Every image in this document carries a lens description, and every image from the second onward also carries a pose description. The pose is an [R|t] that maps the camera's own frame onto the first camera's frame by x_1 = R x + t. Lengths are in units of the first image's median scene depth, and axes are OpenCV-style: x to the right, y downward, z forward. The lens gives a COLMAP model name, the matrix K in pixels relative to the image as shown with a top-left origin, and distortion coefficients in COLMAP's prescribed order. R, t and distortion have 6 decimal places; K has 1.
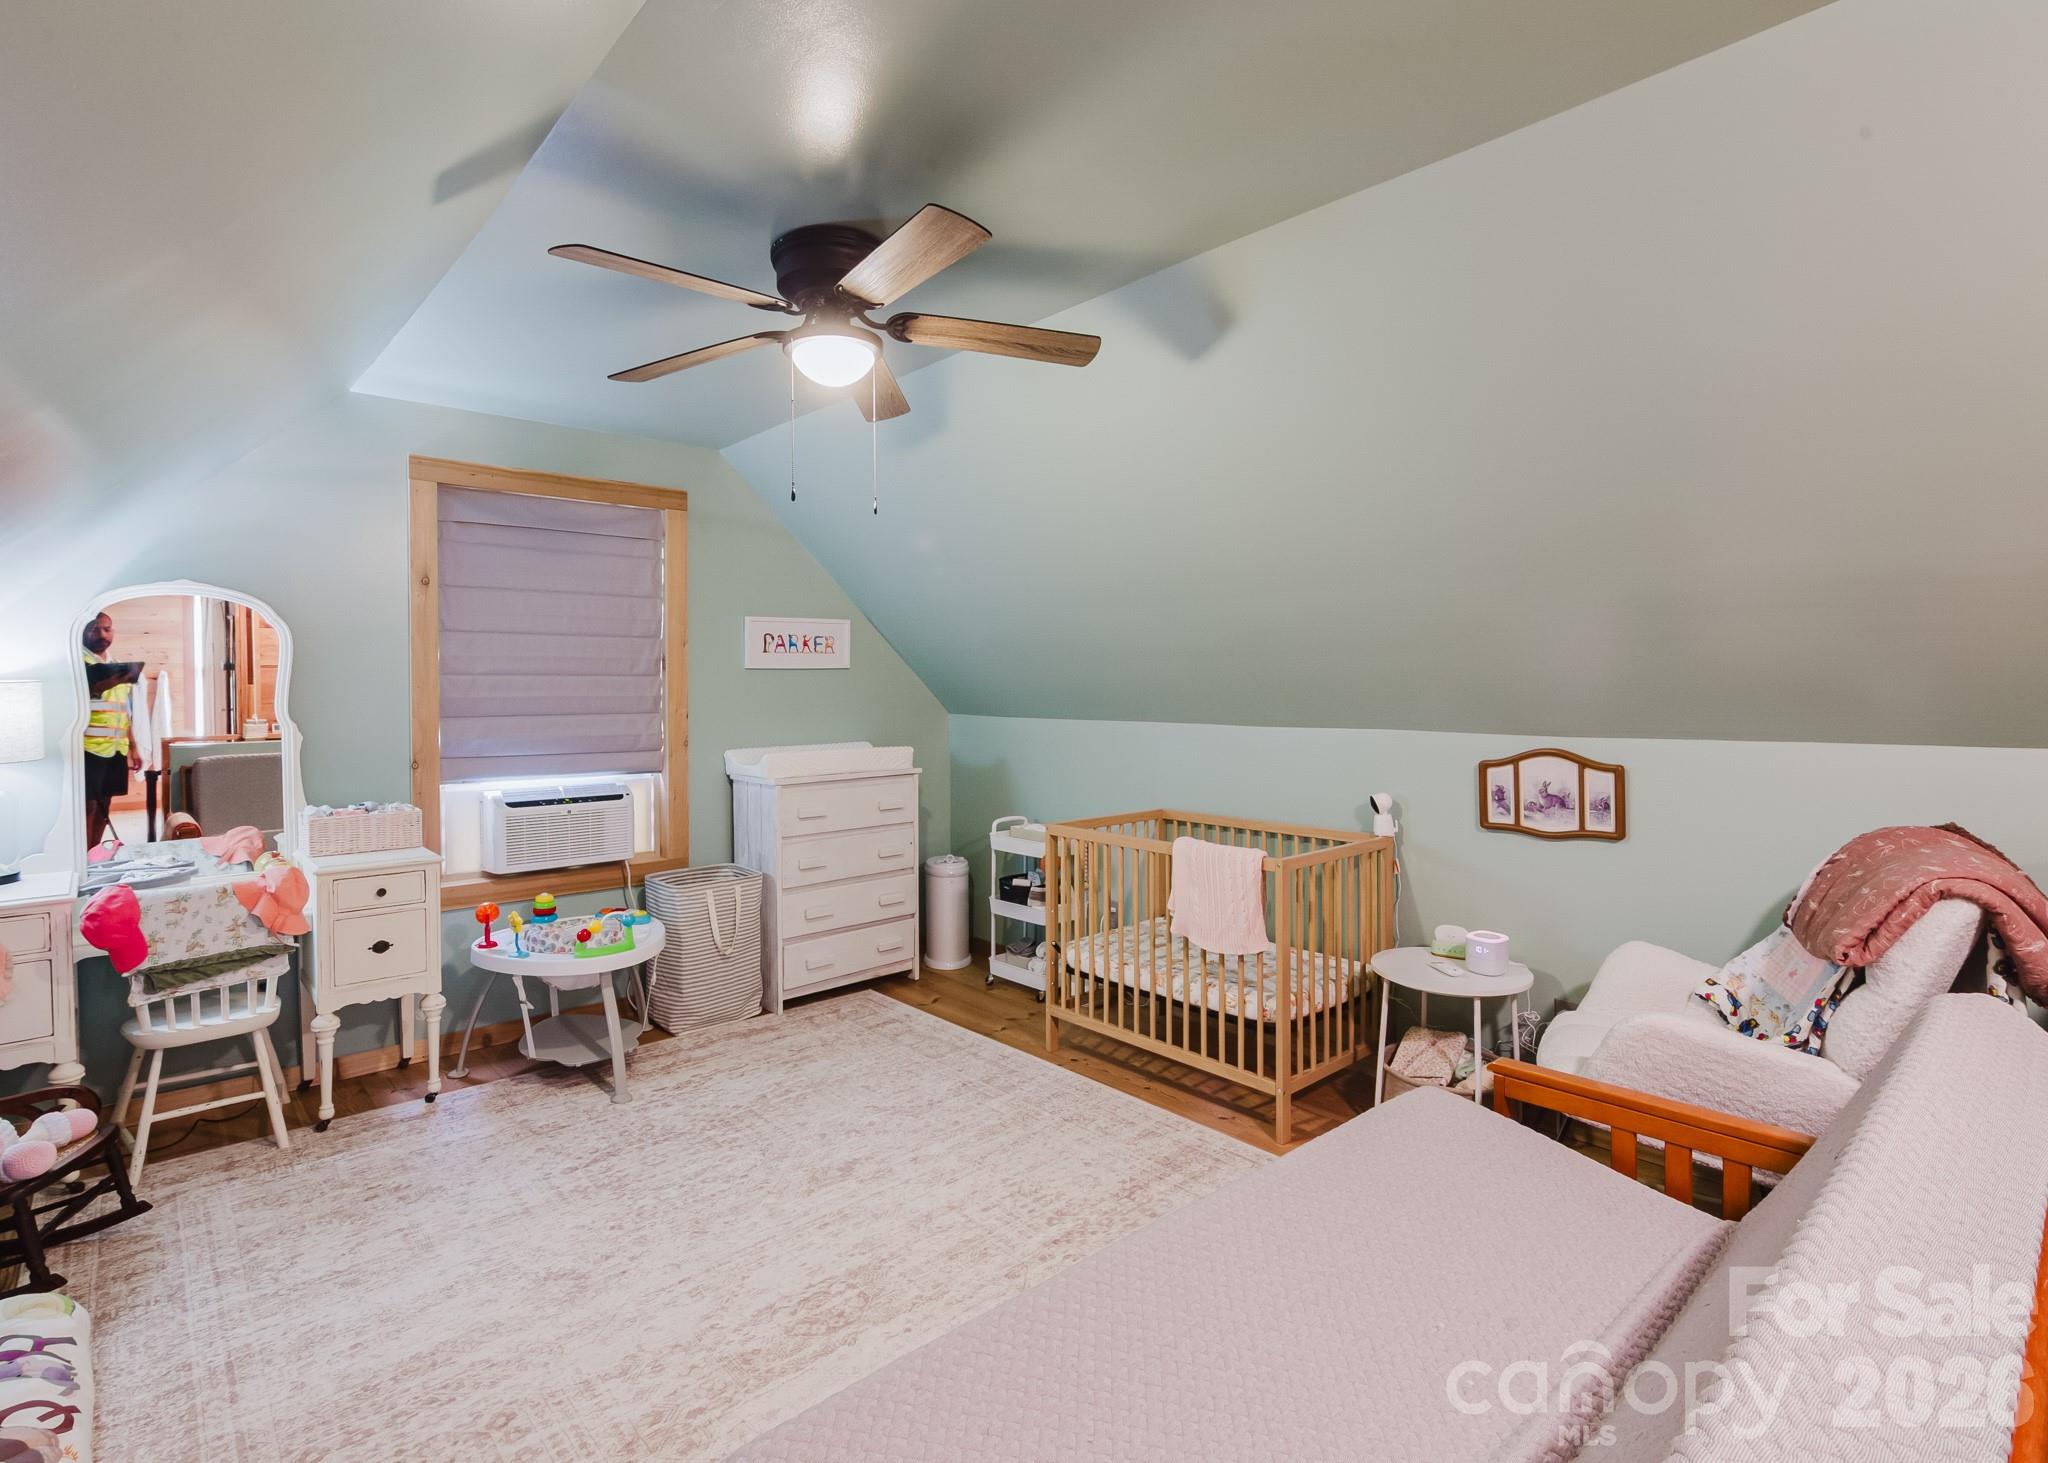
lens RADIAL K [[956.2, 0, 984.1], [0, 956.2, 709.8], [0, 0, 1]] dist [-0.011613, 0.000013]
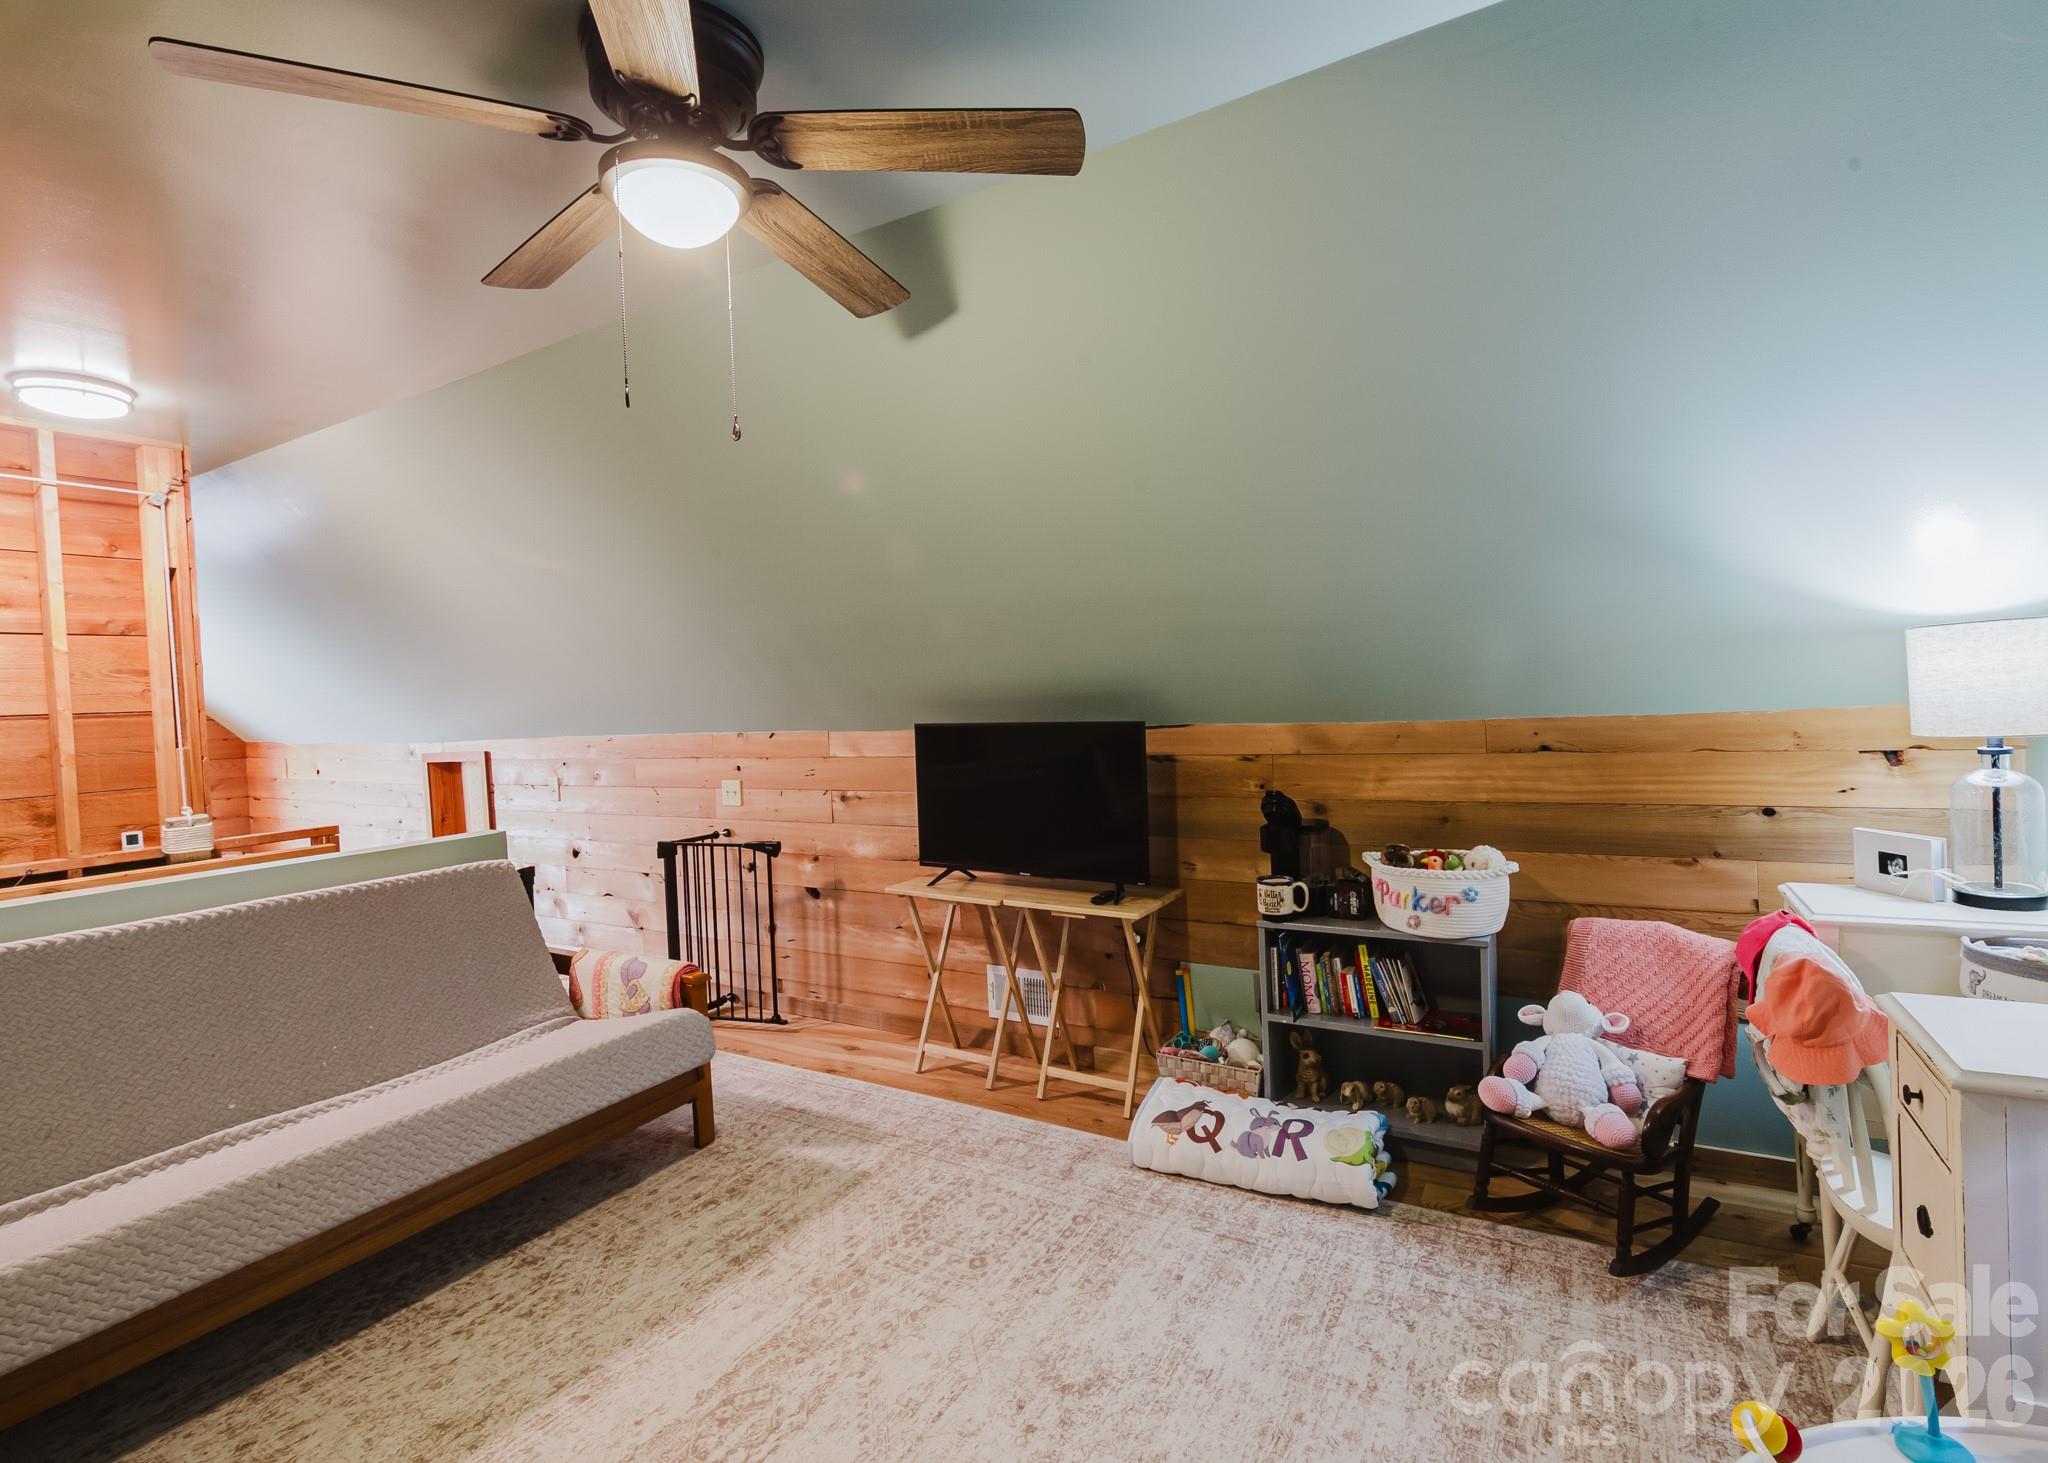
lens RADIAL K [[956.2, 0, 984.1], [0, 956.2, 709.8], [0, 0, 1]] dist [-0.011613, 0.000013]
pose [[-0.952125, 0.052251, -0.301209, -0.097775], [0.042911, 0.998373, 0.037545, -0.015726], [0.302681, 0.022822, -0.952819, 1.209098]]
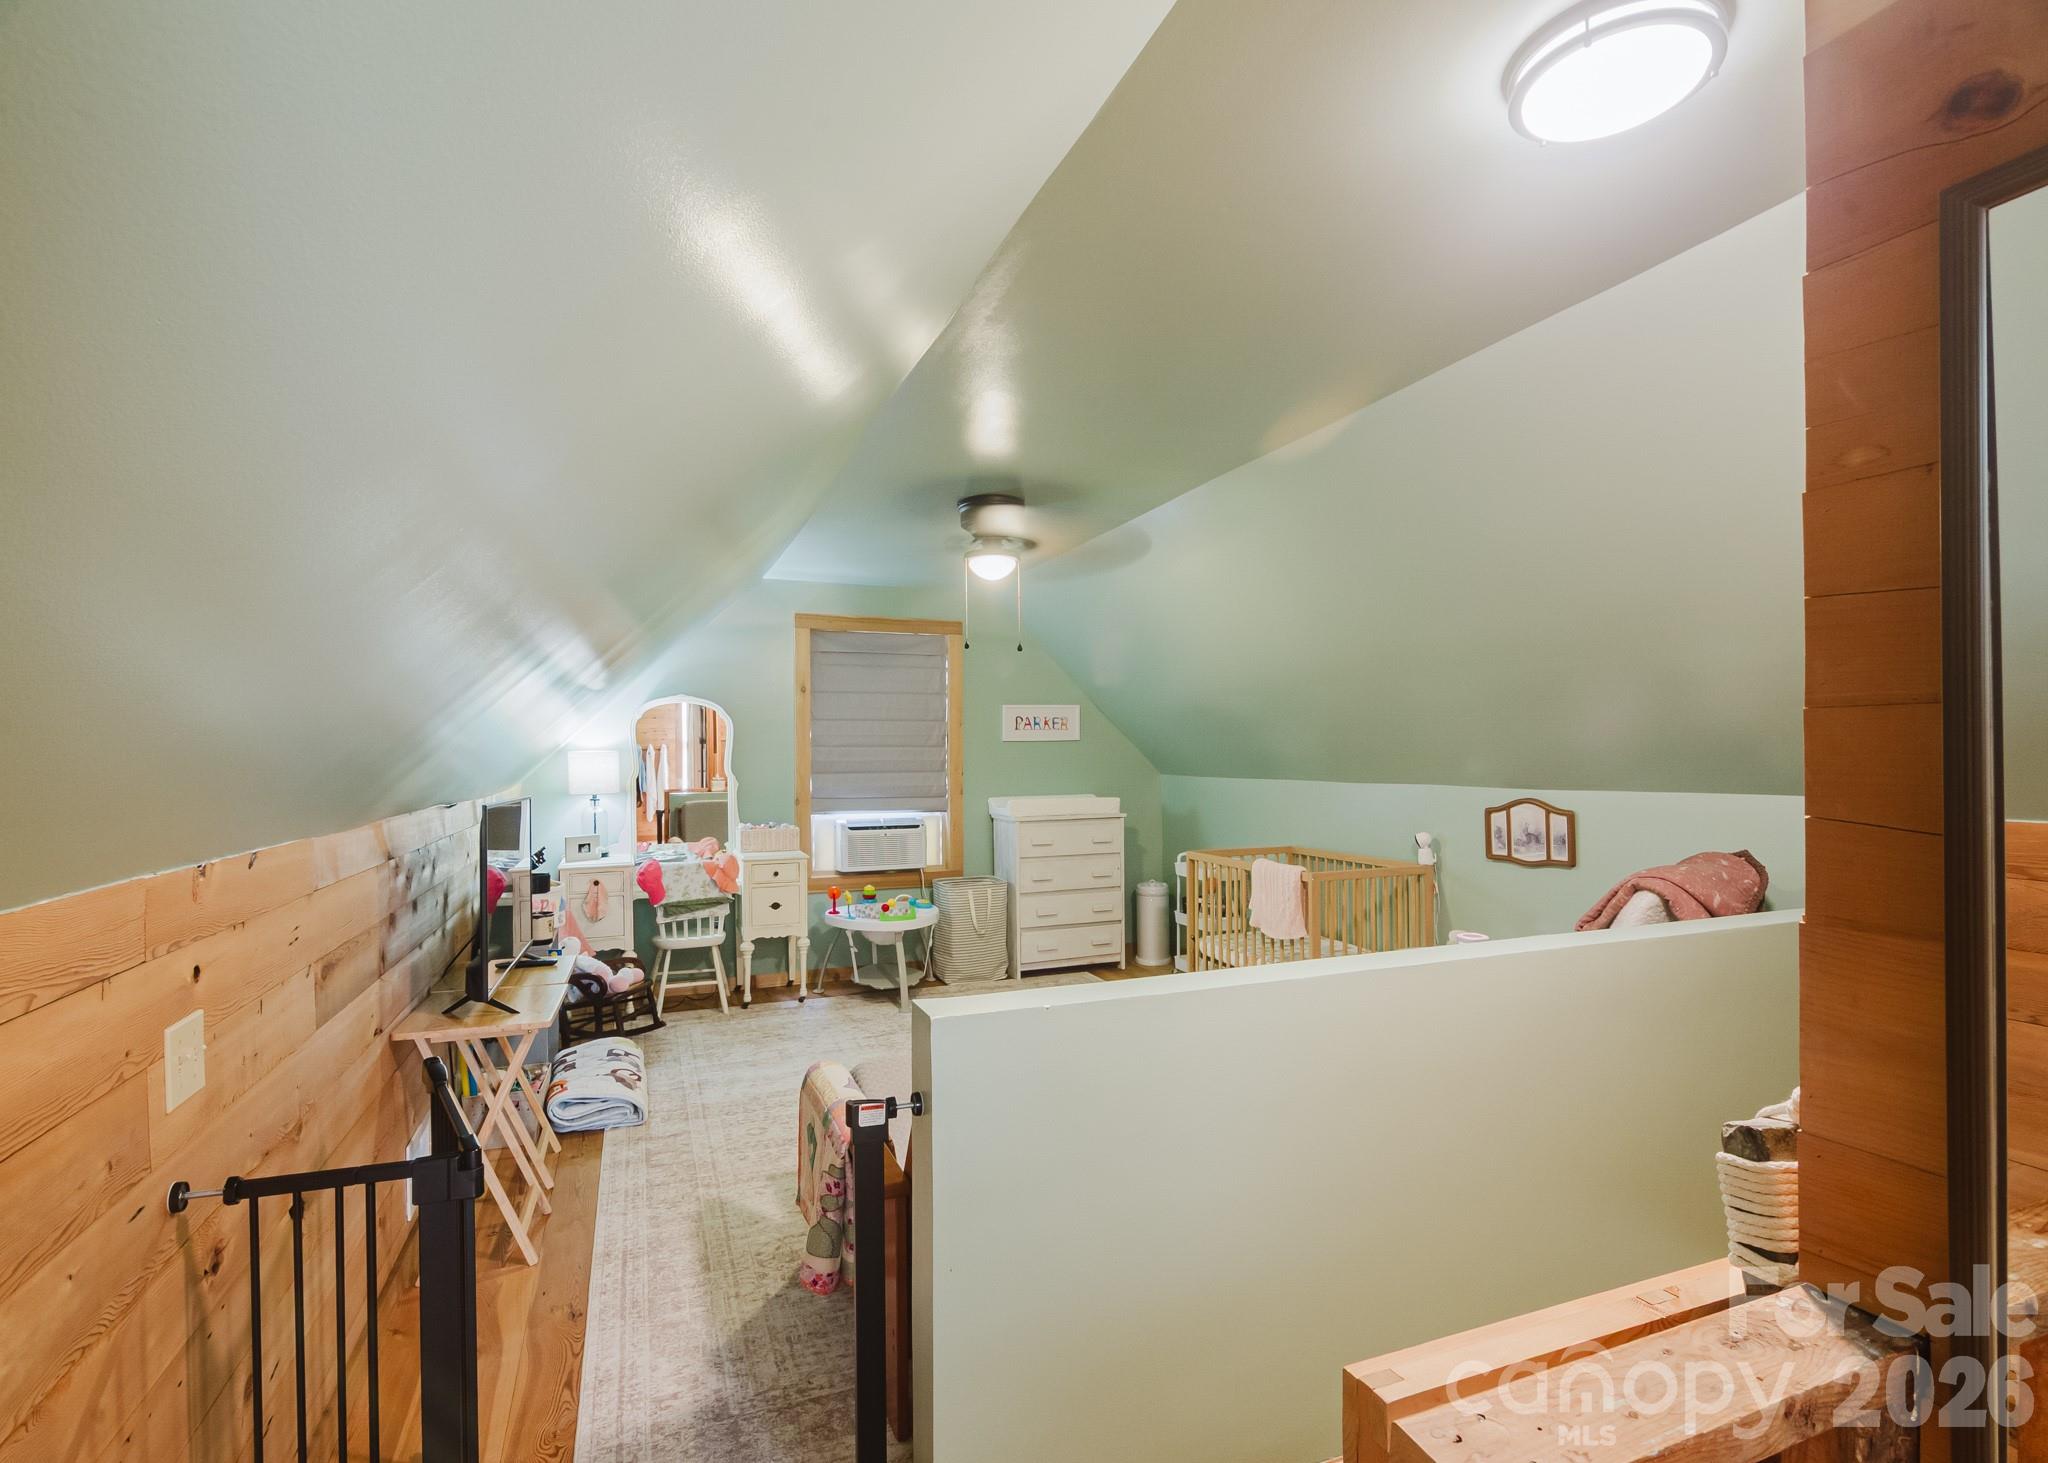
lens RADIAL K [[909.5, 0, 1019.0], [0, 909.5, 775.2], [0, 0, 1]] dist [-0.009227, 0.000050]
pose [[0.943824, 0.005164, -0.330408, 0.303597], [-0.005710, 0.999983, -0.000681, 0.011988], [0.330399, 0.002530, 0.943838, -0.381153]]
